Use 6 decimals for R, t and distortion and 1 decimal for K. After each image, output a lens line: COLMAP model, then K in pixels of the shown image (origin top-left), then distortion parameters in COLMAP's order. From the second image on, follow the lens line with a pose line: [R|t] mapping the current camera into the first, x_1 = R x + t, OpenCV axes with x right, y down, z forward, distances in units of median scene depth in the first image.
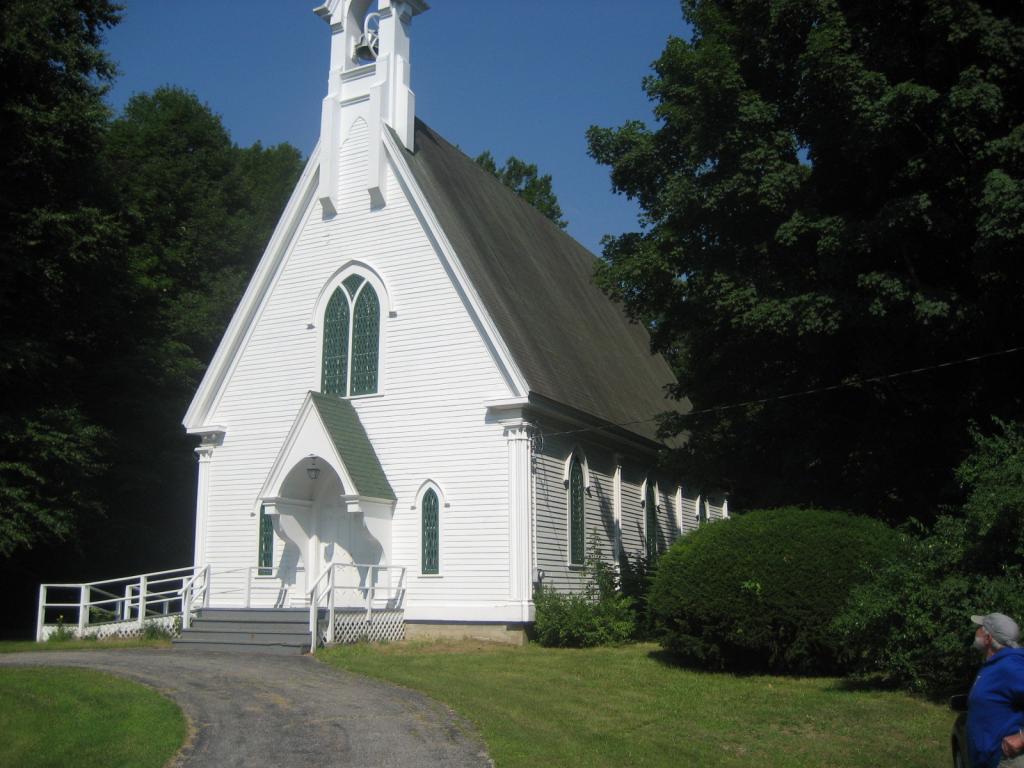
lens RADIAL K [[1042.2, 0, 512.0], [0, 1042.2, 384.0], [0, 0, 1]] dist [-0.002517, -0.000893]
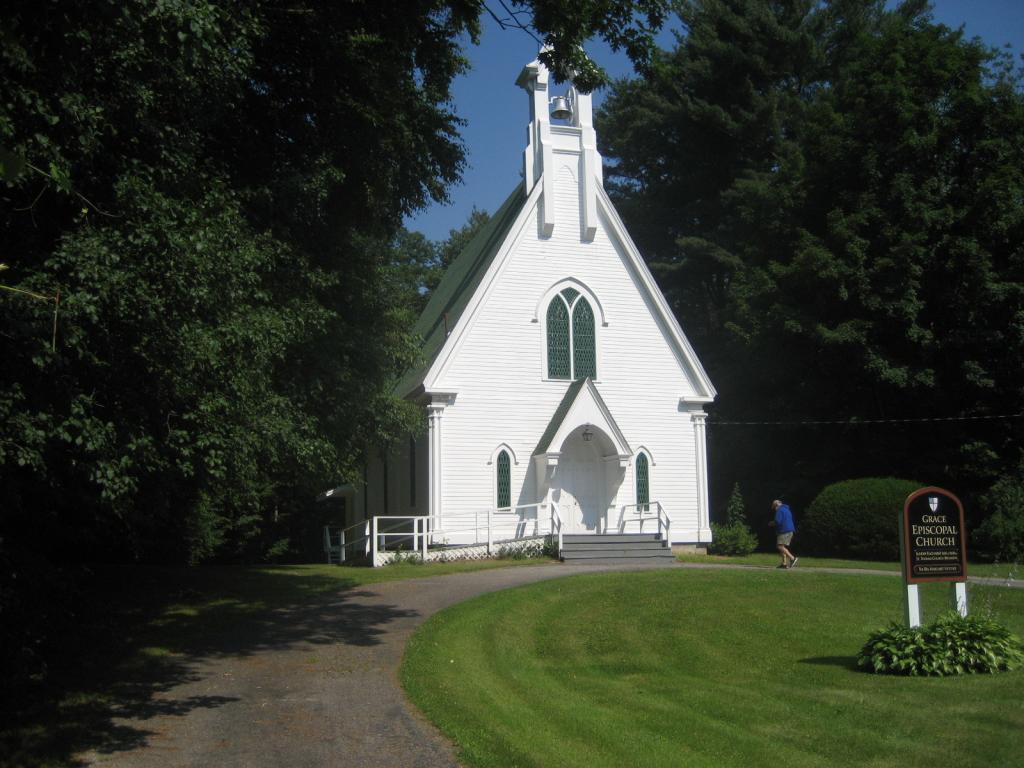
lens RADIAL K [[1042.2, 0, 512.0], [0, 1042.2, 384.0], [0, 0, 1]] dist [-0.002517, -0.000893]
pose [[0.688288, 0.102307, 0.718187, -1.179011], [-0.123812, 0.992047, -0.022661, 0.057593], [-0.714794, -0.073322, 0.695481, 0.123739]]
